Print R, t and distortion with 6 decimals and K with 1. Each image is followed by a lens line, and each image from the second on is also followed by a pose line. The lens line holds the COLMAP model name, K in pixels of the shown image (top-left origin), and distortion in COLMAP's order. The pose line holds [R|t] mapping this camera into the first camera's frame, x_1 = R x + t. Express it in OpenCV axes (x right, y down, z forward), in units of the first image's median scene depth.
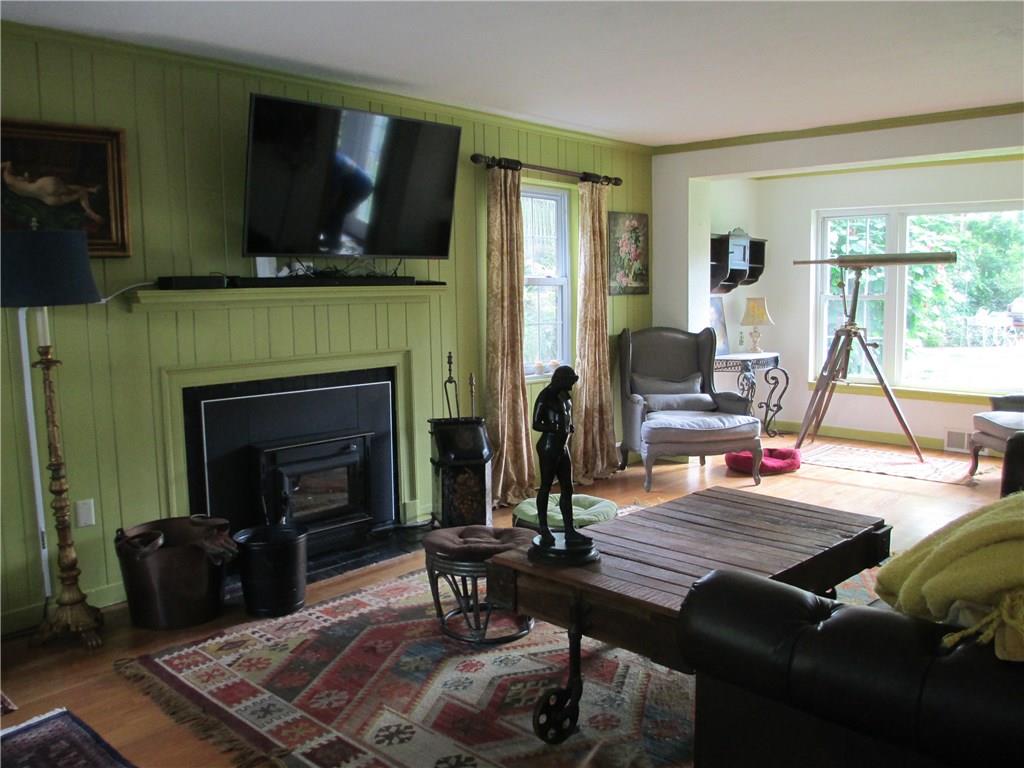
lens RADIAL K [[850.6, 0, 512.0], [0, 850.6, 384.0], [0, 0, 1]] dist [-0.059270, 0.005671]
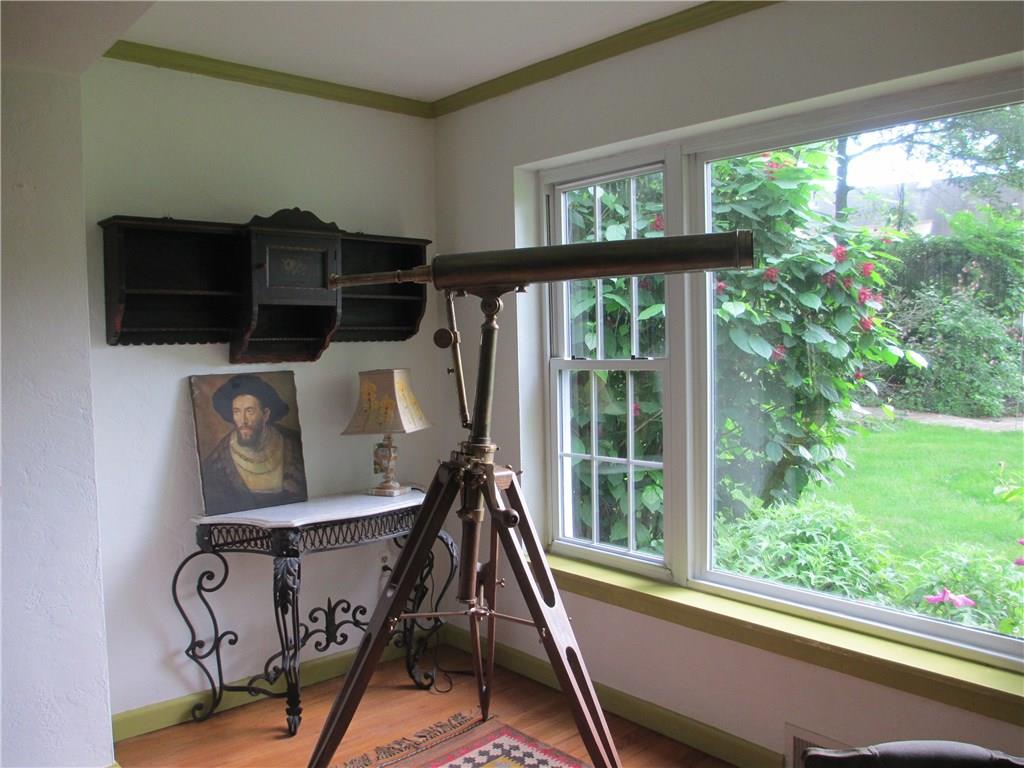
lens RADIAL K [[847.9, 0, 512.0], [0, 847.9, 384.0], [0, 0, 1]] dist [-0.047033, -0.006532]
pose [[0.994546, -0.001282, -0.104295, 0.656817], [-0.005522, 0.997875, -0.064922, -0.109339], [0.104156, 0.065144, 0.992425, 0.940907]]
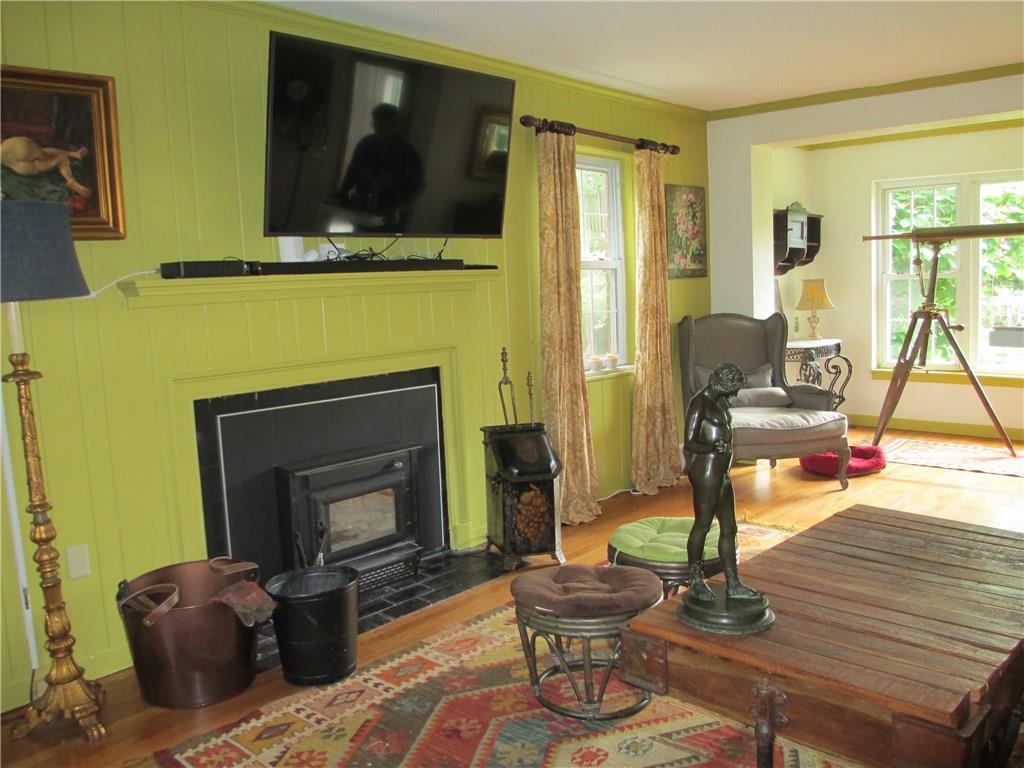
lens RADIAL K [[847.9, 0, 512.0], [0, 847.9, 384.0], [0, 0, 1]] dist [-0.047033, -0.006532]
pose [[0.999616, -0.026065, 0.009432, -0.077965], [0.025986, 0.999626, 0.008479, -0.008726], [-0.009649, -0.008230, 0.999920, 0.157636]]
